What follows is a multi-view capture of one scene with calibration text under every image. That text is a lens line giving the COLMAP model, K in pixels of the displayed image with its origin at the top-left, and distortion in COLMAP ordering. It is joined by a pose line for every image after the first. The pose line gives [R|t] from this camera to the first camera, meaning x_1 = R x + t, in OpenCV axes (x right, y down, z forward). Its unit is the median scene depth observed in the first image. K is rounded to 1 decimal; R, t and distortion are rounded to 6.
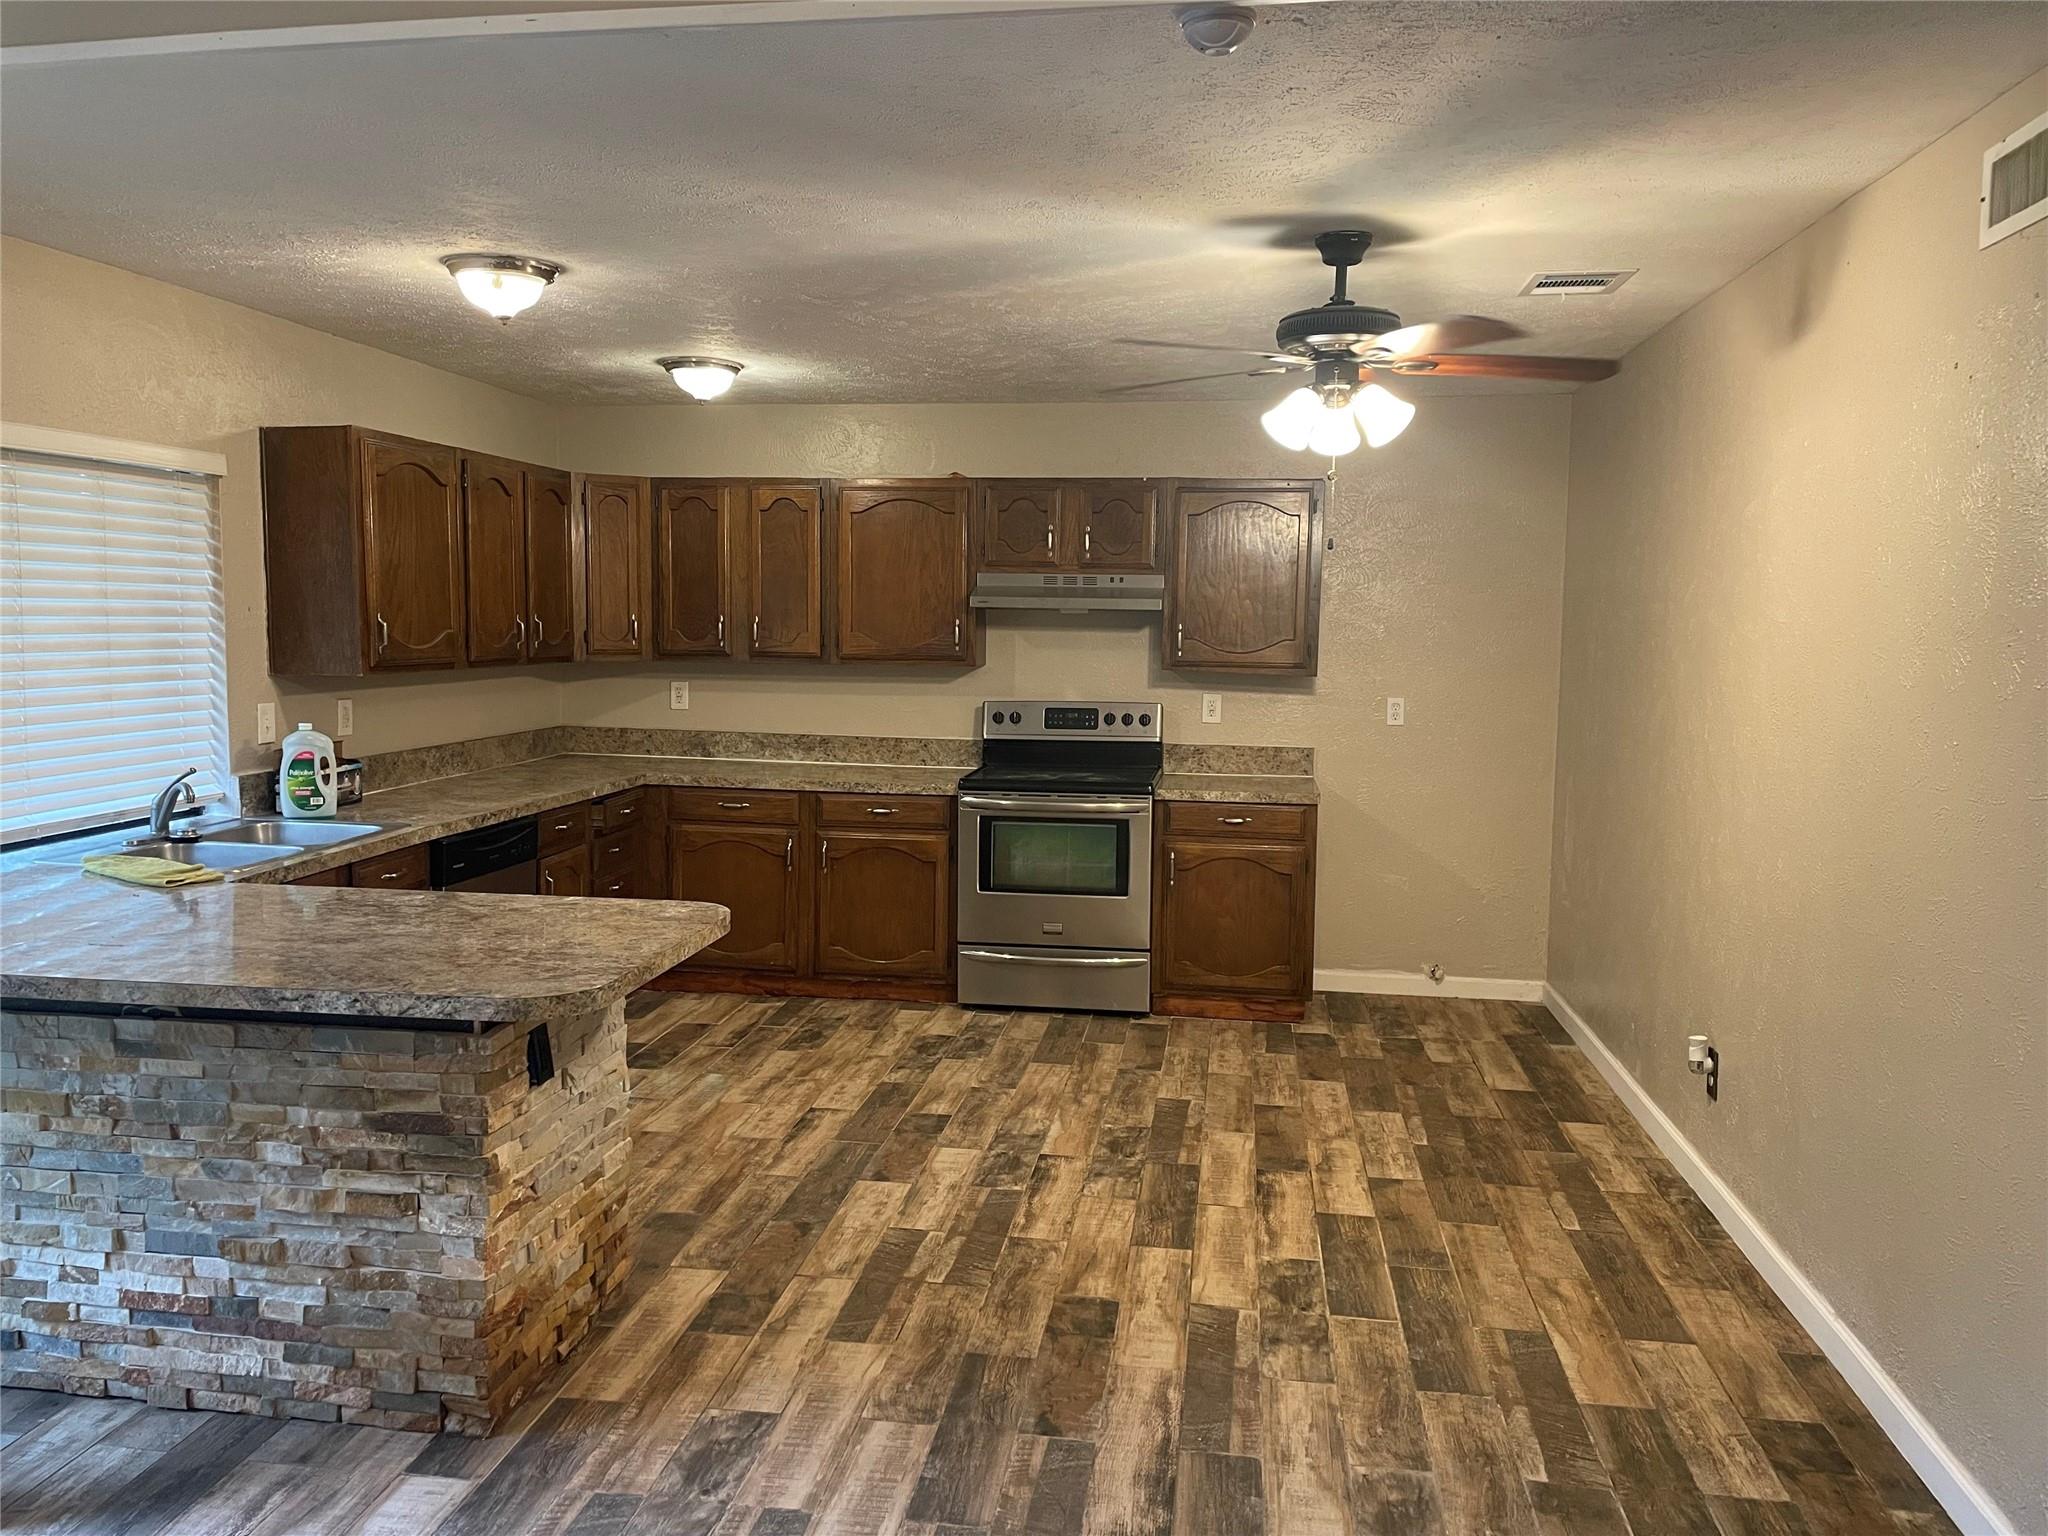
lens RADIAL K [[1536.1, 0, 1007.7], [0, 1536.1, 755.2], [0, 0, 1]] dist [0.084468, -0.105021]
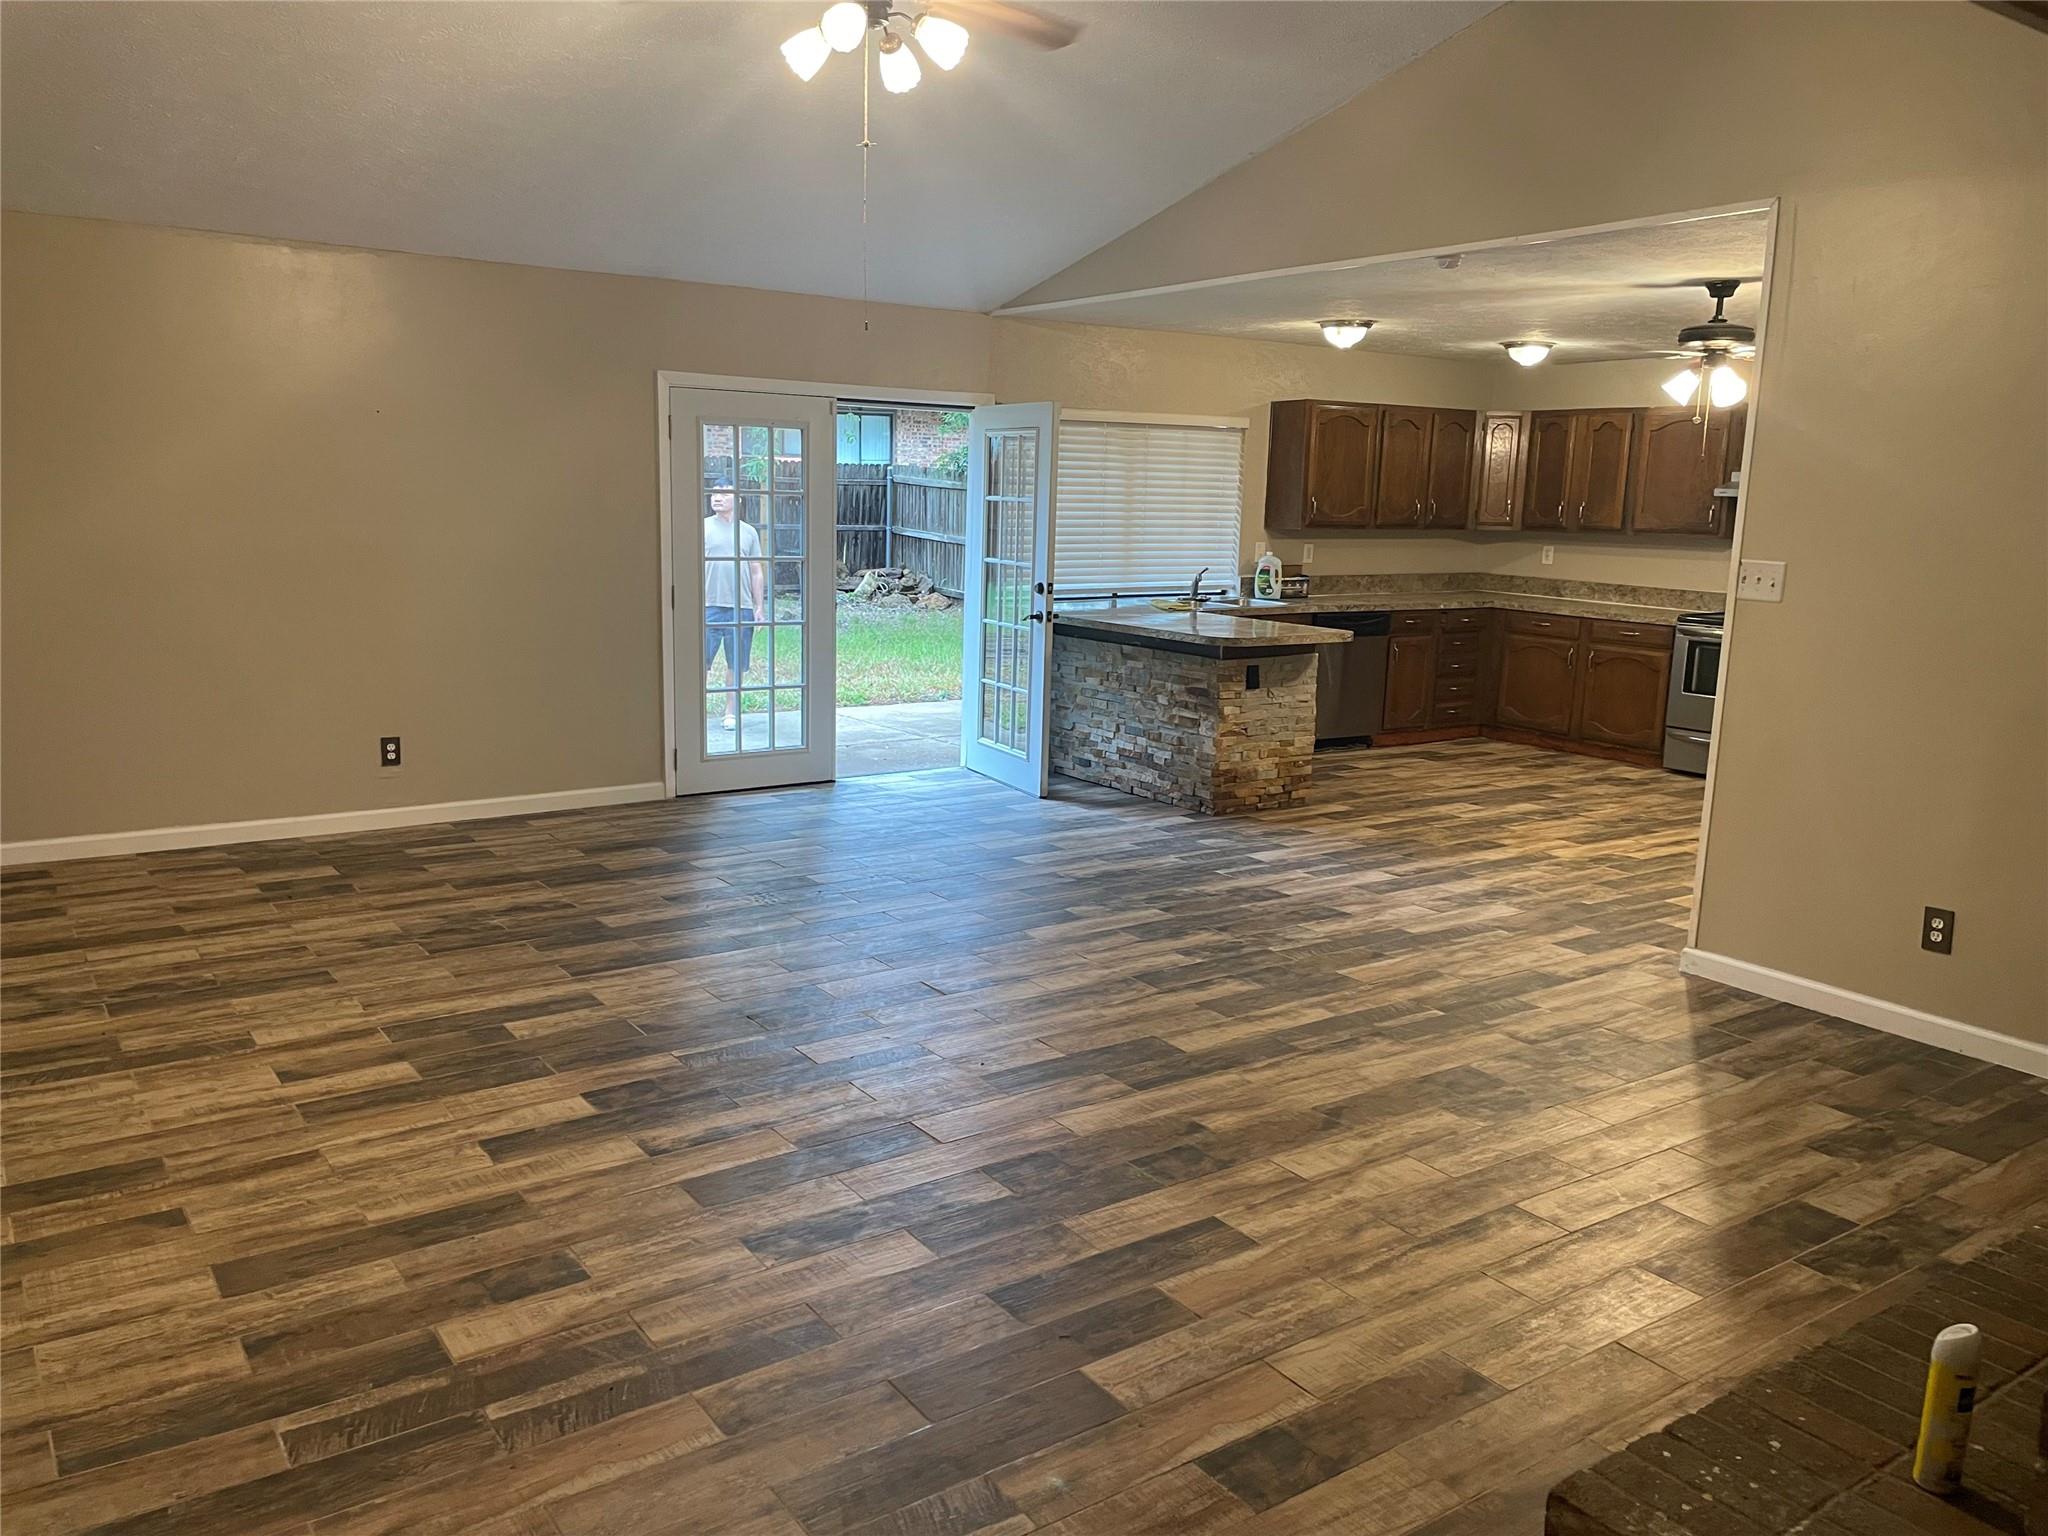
lens RADIAL K [[1536.1, 0, 1007.7], [0, 1536.1, 755.2], [0, 0, 1]] dist [0.084468, -0.105021]
pose [[0.690561, 0.131424, -0.711234, 1.034238], [-0.083453, 0.991263, 0.102142, 0.087084], [0.718444, -0.011181, 0.695495, -0.853610]]
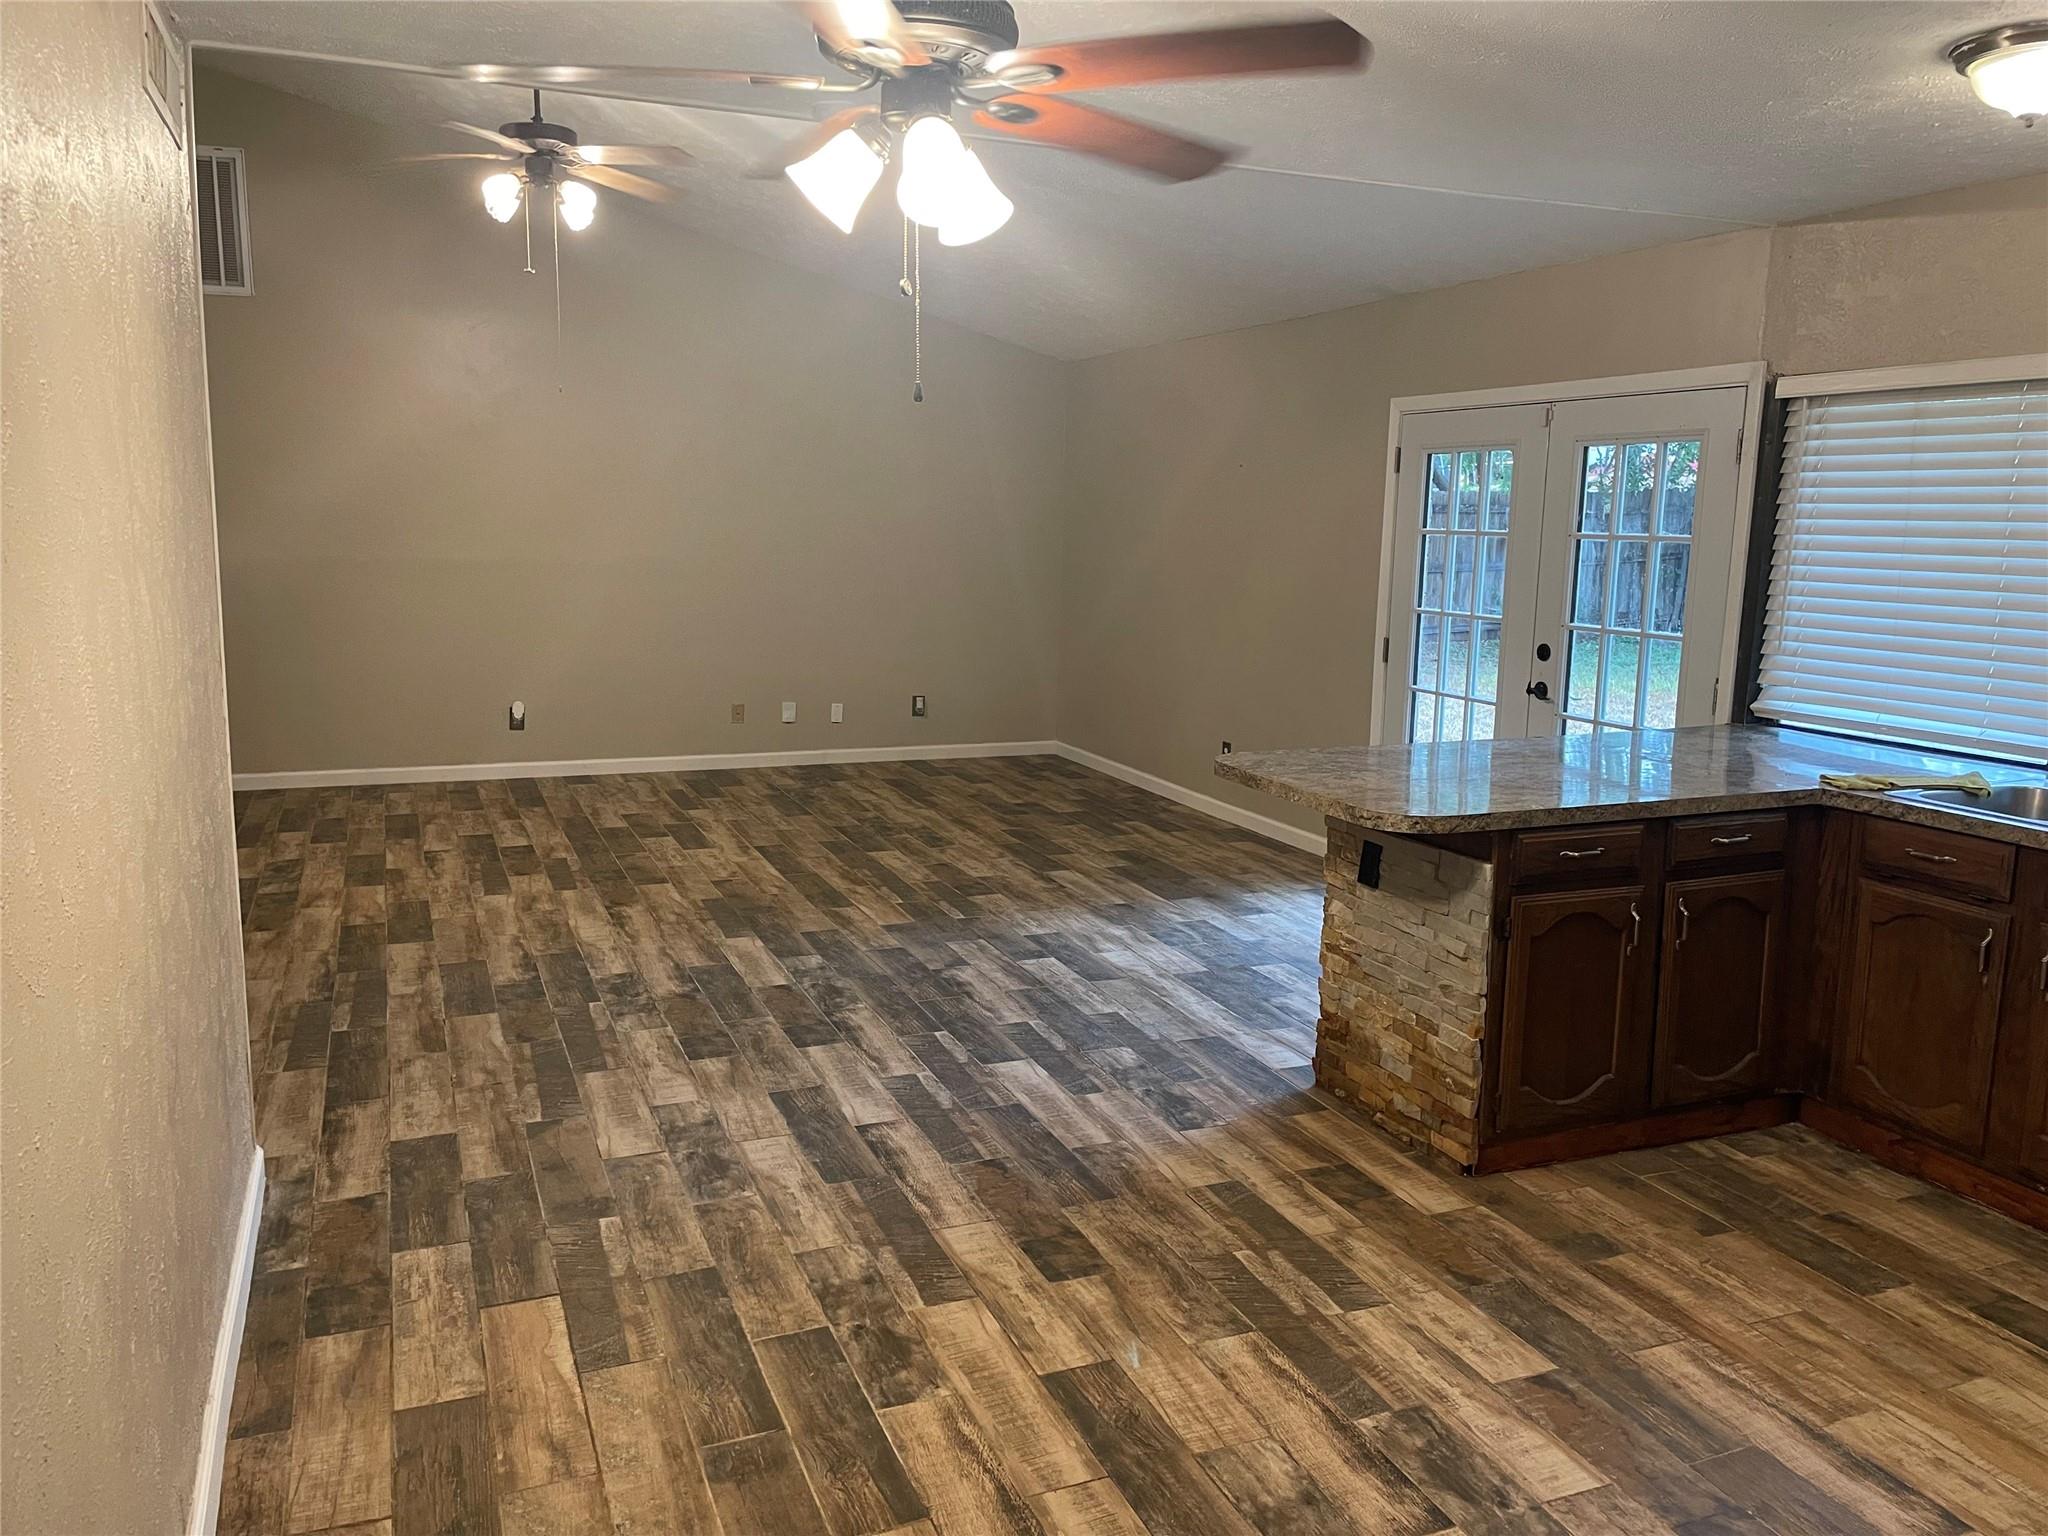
lens RADIAL K [[1555.8, 0, 1038.3], [0, 1555.8, 763.1], [0, 0, 1]] dist [0.084959, -0.101380]
pose [[-0.854873, 0.058510, -0.515528, 0.532902], [-0.074226, 0.969608, 0.233131, -0.153197], [0.513501, 0.237563, -0.824549, 1.685194]]
